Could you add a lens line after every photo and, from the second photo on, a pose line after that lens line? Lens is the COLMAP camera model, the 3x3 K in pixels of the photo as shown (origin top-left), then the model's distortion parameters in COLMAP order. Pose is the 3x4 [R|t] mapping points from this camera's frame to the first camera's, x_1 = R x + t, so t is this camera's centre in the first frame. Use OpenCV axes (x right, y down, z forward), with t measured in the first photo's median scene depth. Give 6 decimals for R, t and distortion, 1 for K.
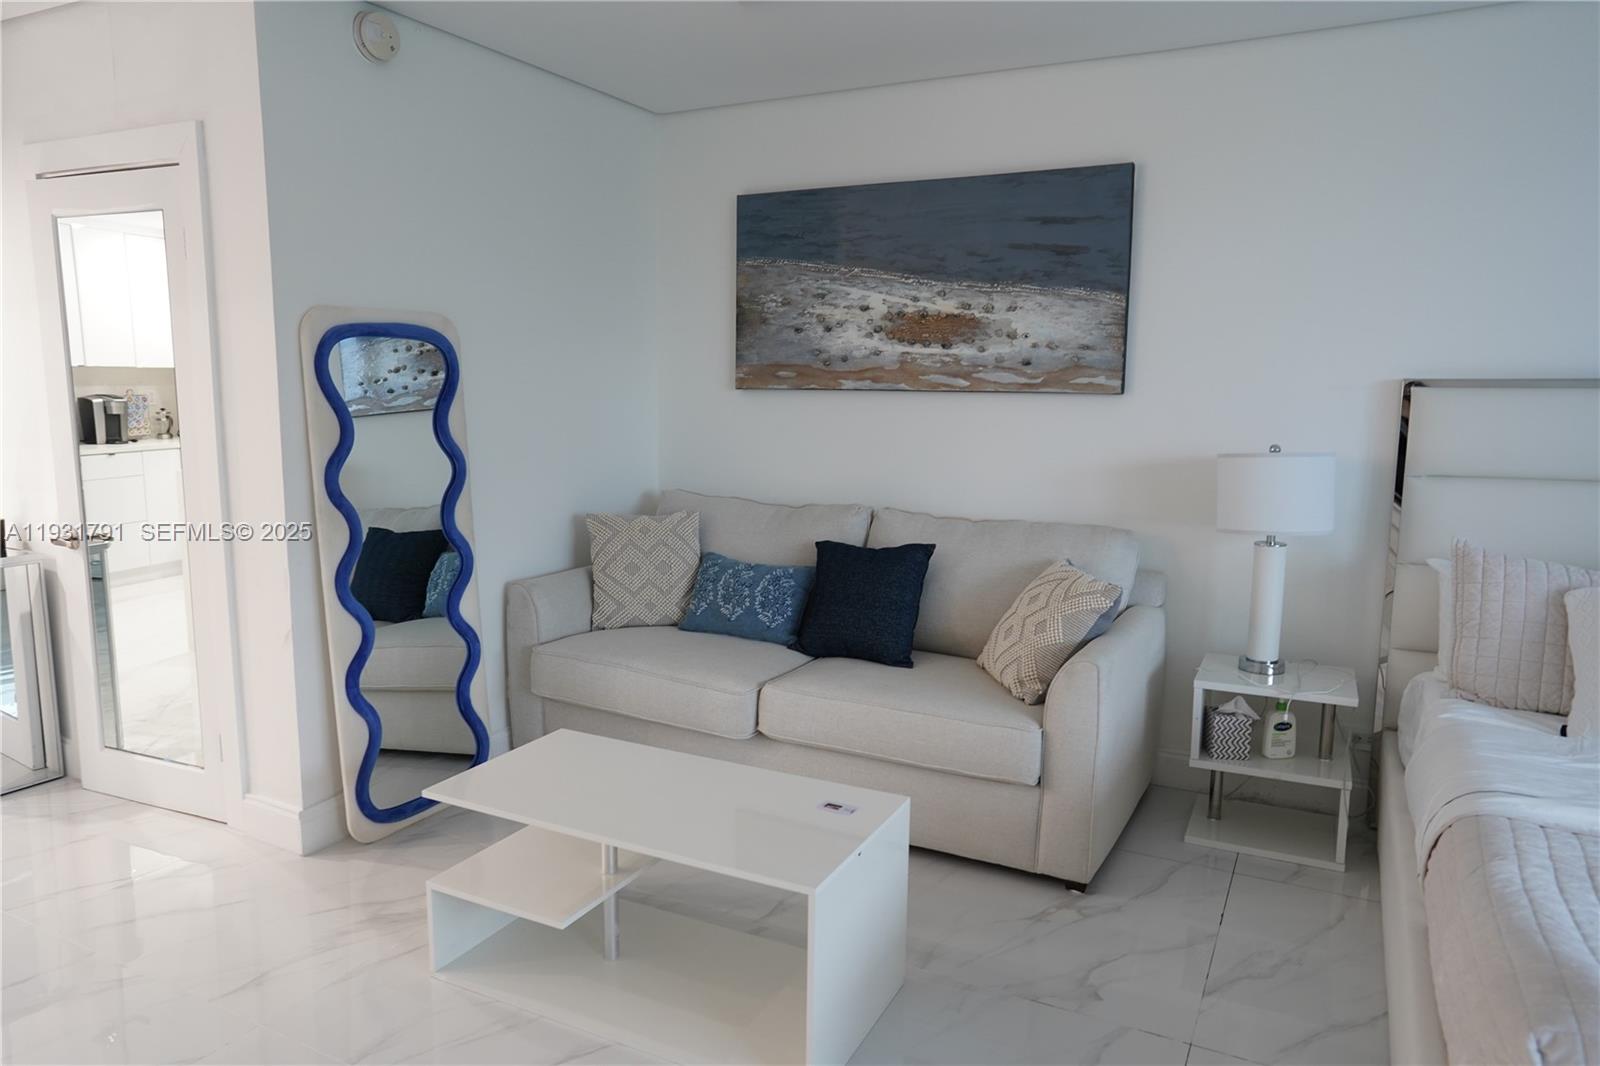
lens RADIAL K [[1062.8, 0, 795.5], [0, 1062.8, 530.8], [0, 0, 1]] dist [-0.040352, 0.056122]
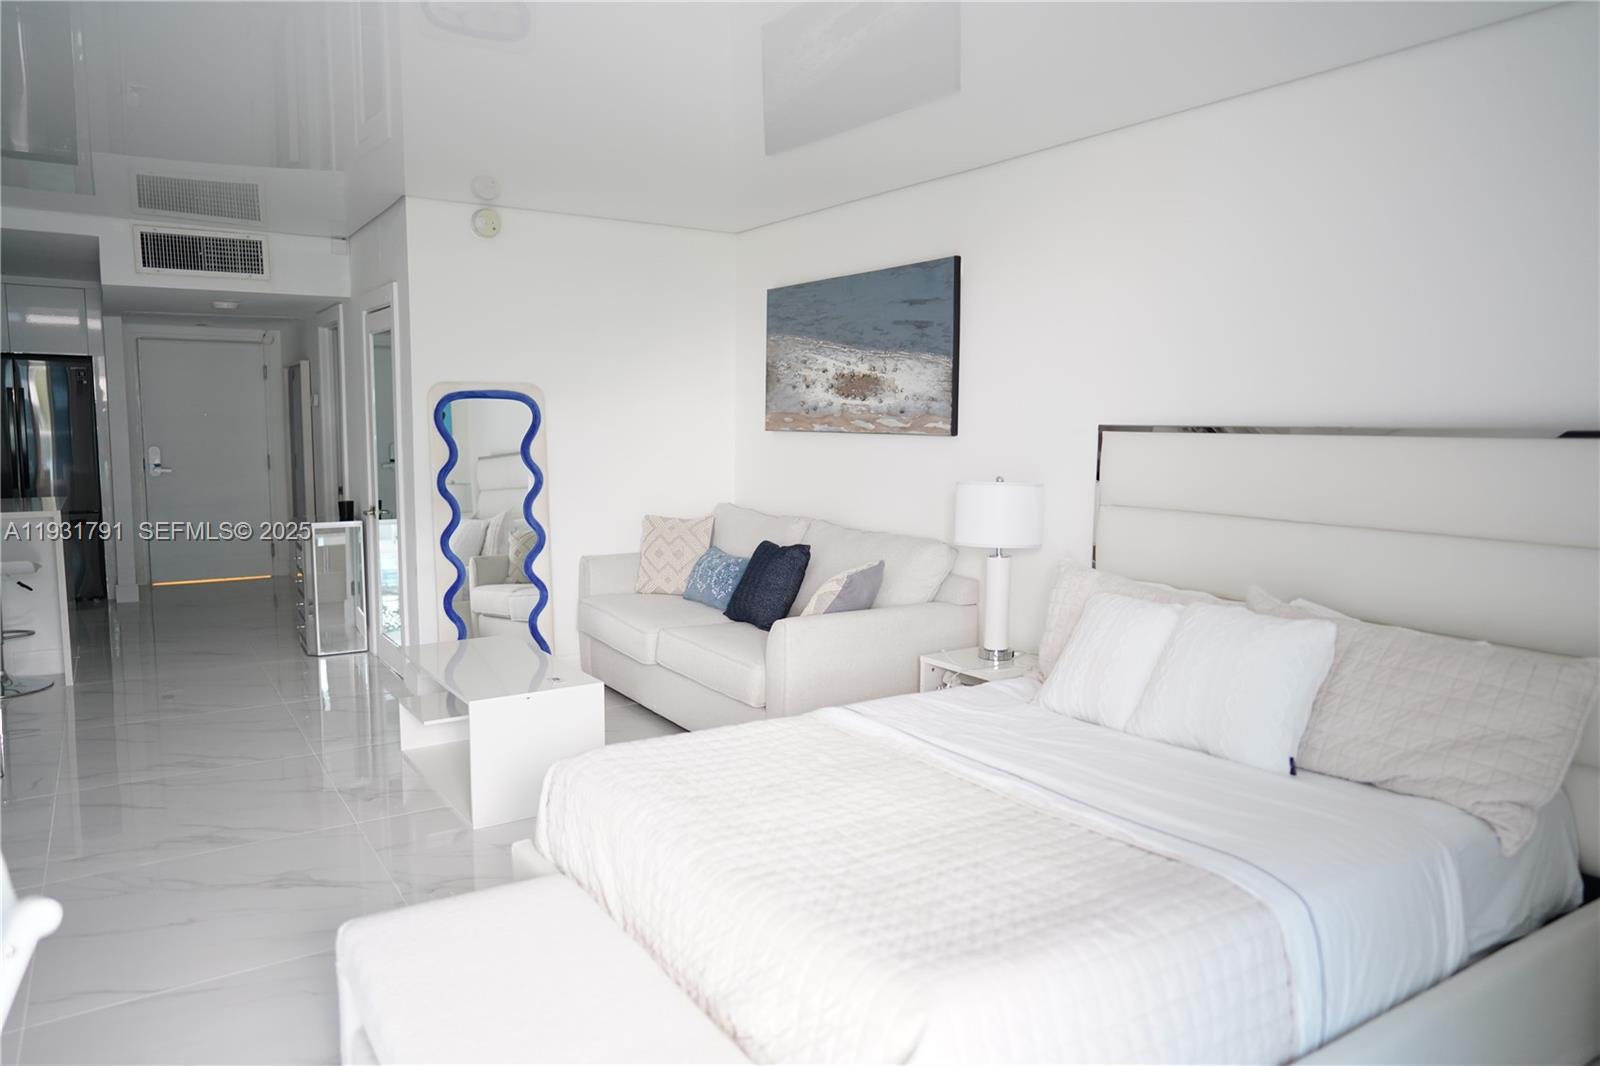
lens RADIAL K [[1062.8, 0, 795.5], [0, 1062.8, 530.8], [0, 0, 1]] dist [-0.040352, 0.056122]
pose [[0.876626, 0.050028, -0.478565, 0.701498], [-0.068118, 0.997467, -0.020504, 0.021563], [0.476326, 0.050573, 0.877813, -0.184174]]
